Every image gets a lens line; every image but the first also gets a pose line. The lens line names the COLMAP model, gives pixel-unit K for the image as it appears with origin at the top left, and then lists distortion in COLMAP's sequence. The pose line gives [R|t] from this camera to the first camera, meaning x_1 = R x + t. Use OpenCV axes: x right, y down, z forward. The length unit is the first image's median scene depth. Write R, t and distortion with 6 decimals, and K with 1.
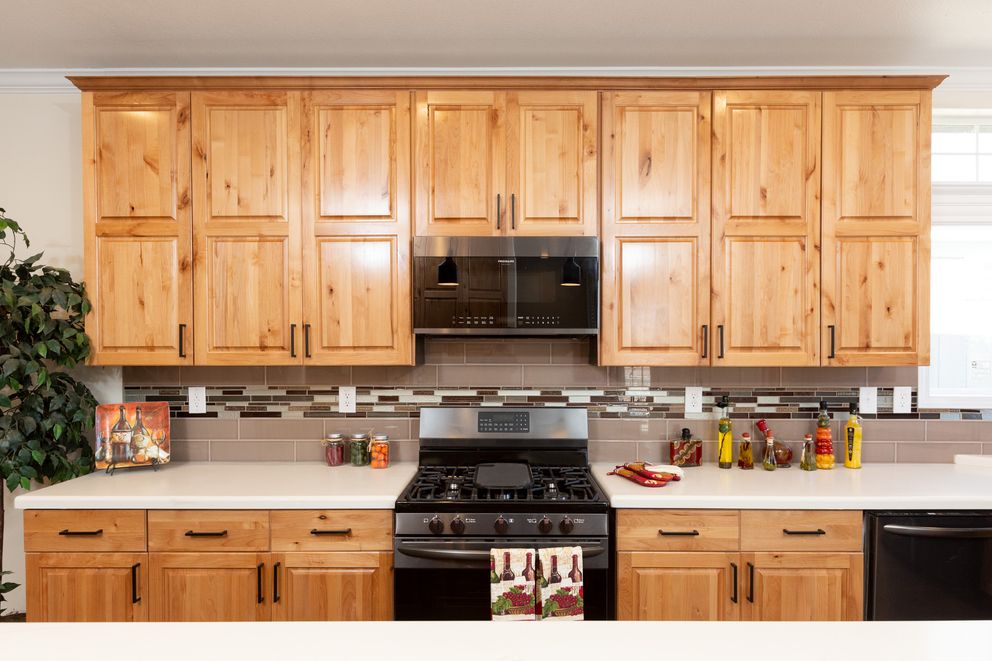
lens RADIAL K [[588.0, 0, 507.5], [0, 588.0, 354.5], [0, 0, 1]] dist [-0.000497, -0.000224]
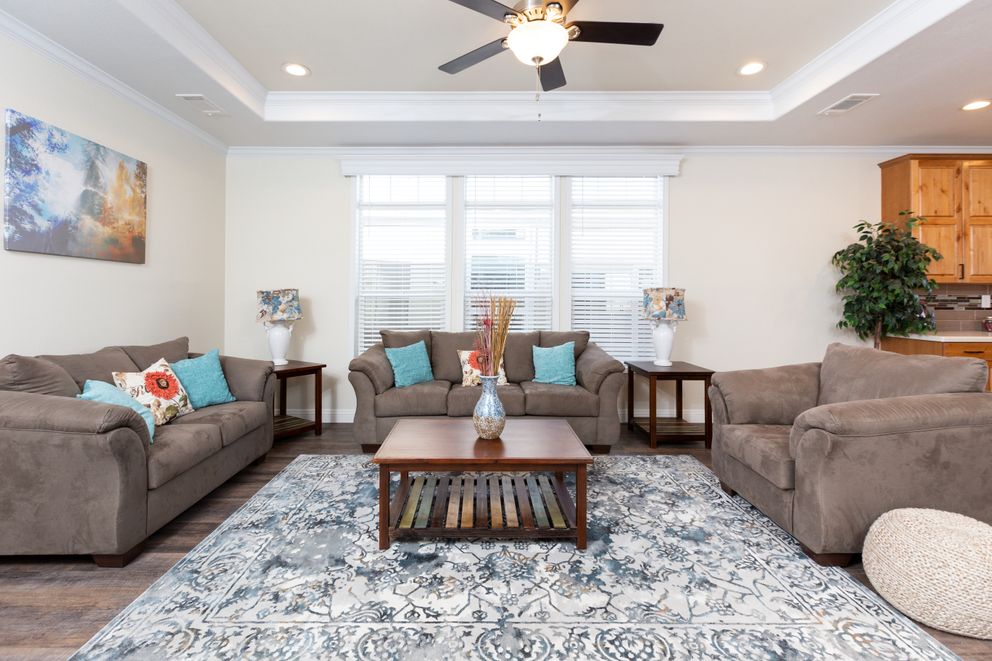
lens RADIAL K [[452.8, 0, 489.3], [0, 452.8, 297.3], [0, 0, 1]] dist [0.003404, -0.001462]
pose [[0.999997, 0.002617, -0.000231, -2.304536], [-0.002621, 0.999800, -0.019833, 0.111070], [0.000179, 0.019833, 0.999803, -0.701607]]
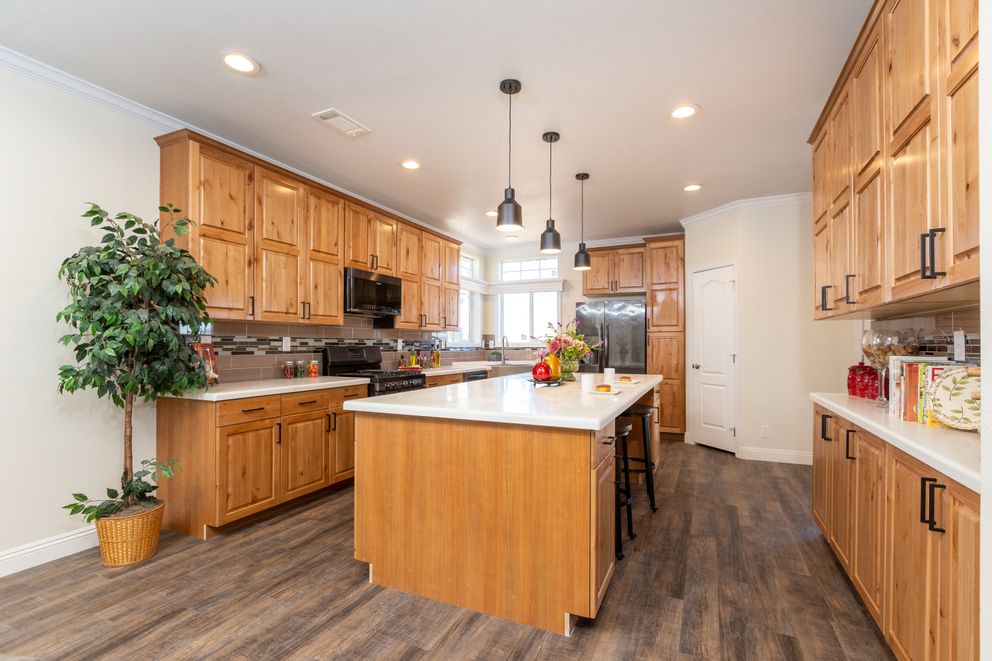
lens RADIAL K [[462.5, 0, 495.9], [0, 462.5, 339.6], [0, 0, 1]] dist [-0.010282, 0.000915]
pose [[0.419128, 0.009107, 0.907881, -1.470261], [0.013810, 0.999770, -0.016404, 0.107530], [-0.907822, 0.019413, 0.418906, -0.223267]]
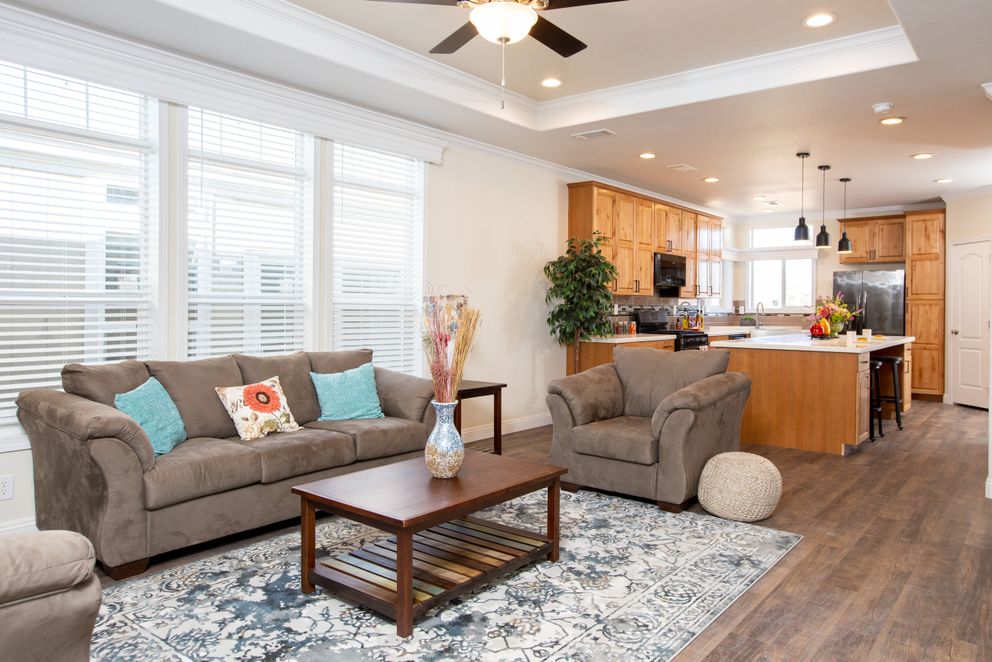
lens RADIAL K [[676.9, 0, 517.5], [0, 676.9, 318.5], [0, 0, 1]] dist [-0.007063, -0.004416]
pose [[0.619630, -0.009162, 0.784840, -3.221219], [0.005936, 0.999958, 0.006987, 0.104125], [-0.784871, 0.000329, 0.619659, -0.558711]]
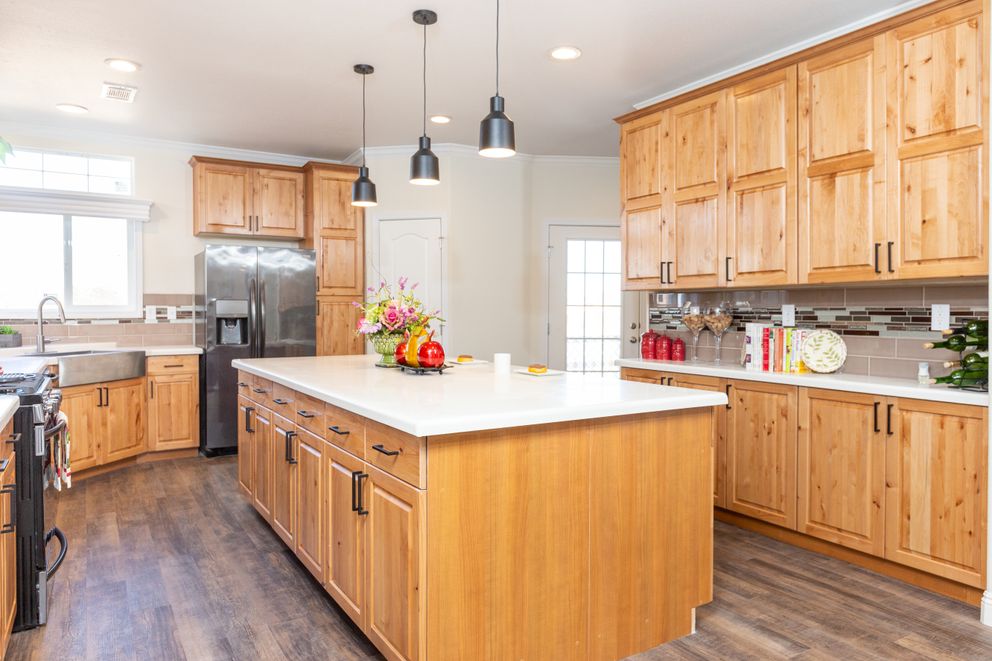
lens RADIAL K [[676.9, 0, 512.5], [0, 676.9, 313.1], [0, 0, 1]] dist [-0.007063, -0.004416]
pose [[-0.537940, -0.004005, 0.842974, -1.440429], [0.011867, 0.999854, 0.012323, 0.083421], [-0.842900, 0.016633, -0.537814, 0.796892]]
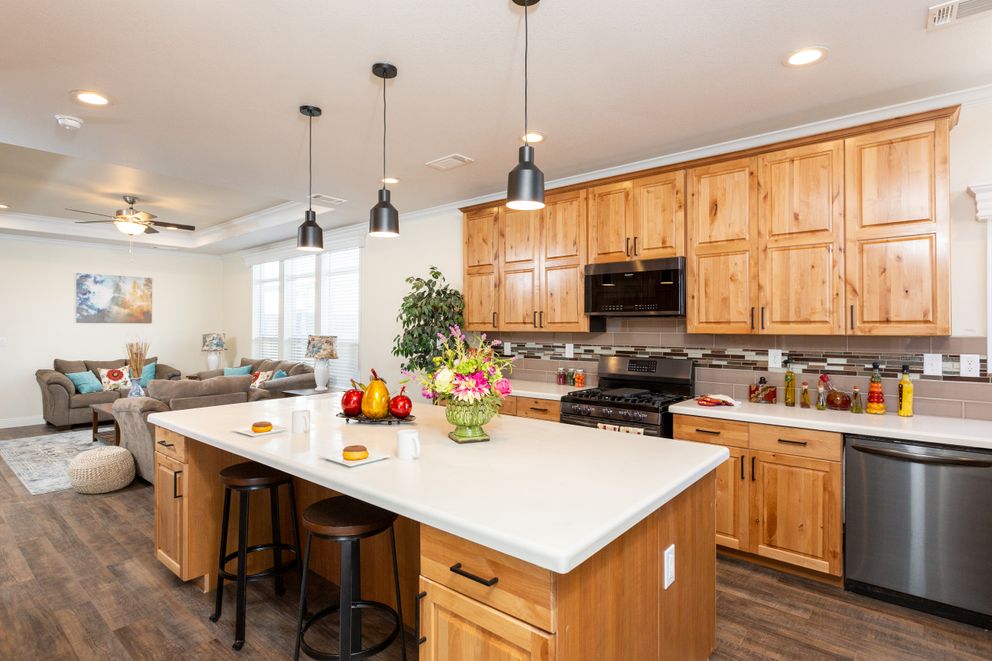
lens RADIAL K [[508.4, 0, 499.4], [0, 508.4, 326.8], [0, 0, 1]] dist [-0.011791, -0.000428]
pose [[0.767230, 0.001026, -0.641372, 0.672586], [-0.011176, 0.999868, -0.011770, 0.024229], [0.641275, 0.016199, 0.767140, -0.441244]]
